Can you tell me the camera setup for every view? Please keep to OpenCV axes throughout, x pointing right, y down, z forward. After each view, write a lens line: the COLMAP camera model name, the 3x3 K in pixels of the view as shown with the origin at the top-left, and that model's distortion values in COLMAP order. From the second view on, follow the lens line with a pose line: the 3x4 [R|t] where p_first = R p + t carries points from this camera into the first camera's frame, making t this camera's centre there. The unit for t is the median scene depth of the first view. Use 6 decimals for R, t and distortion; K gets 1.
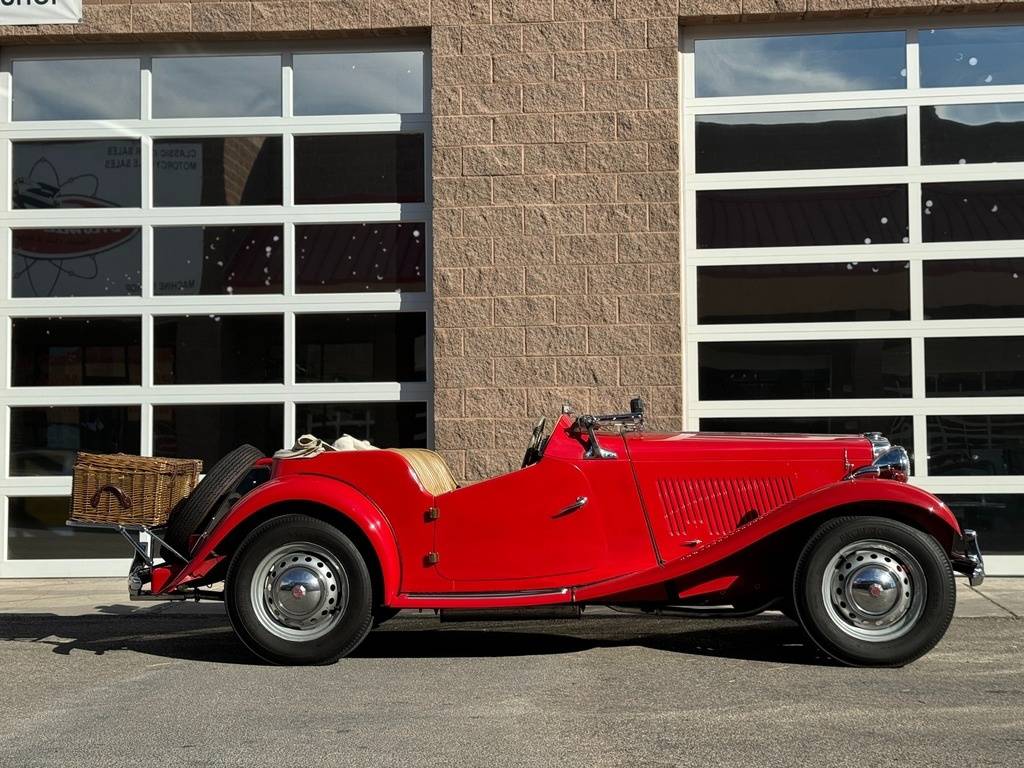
lens RADIAL K [[1440.5, 0, 512.0], [0, 1440.5, 384.0], [0, 0, 1]] dist [0.221236, -0.448930]
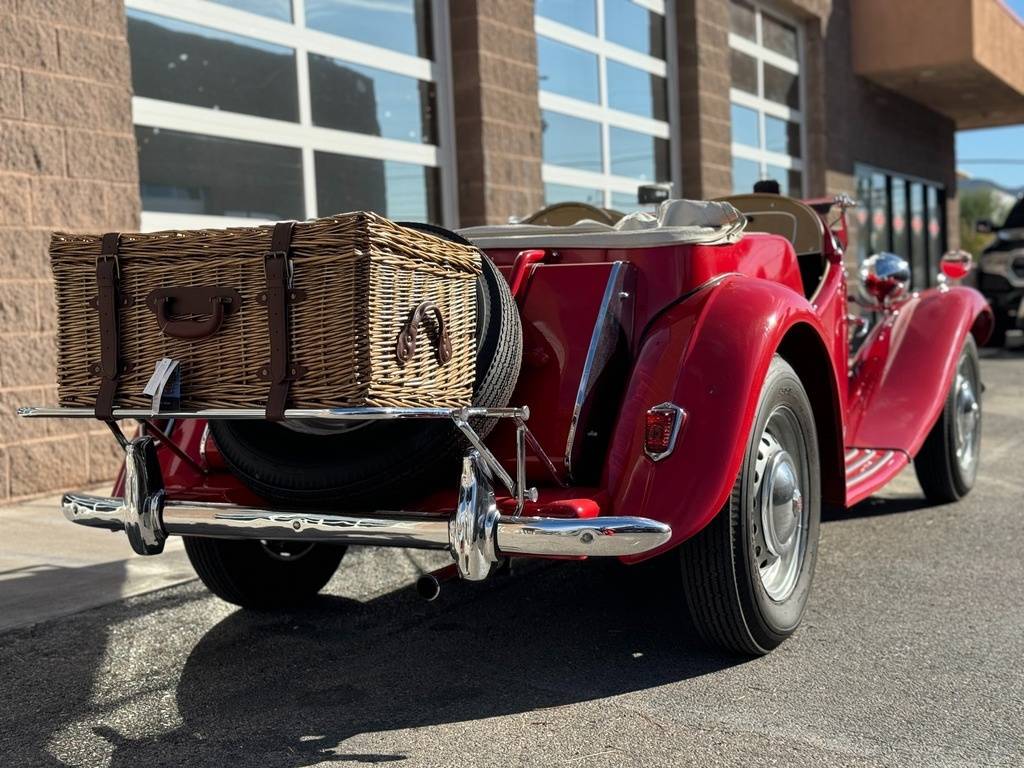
lens RADIAL K [[1440.5, 0, 512.0], [0, 1440.5, 384.0], [0, 0, 1]] dist [0.221236, -0.448930]
pose [[0.384626, -0.053143, 0.921541, -0.425506], [-0.015678, 0.997821, 0.064085, 0.045248], [-0.922939, -0.039097, 0.382955, 0.580844]]
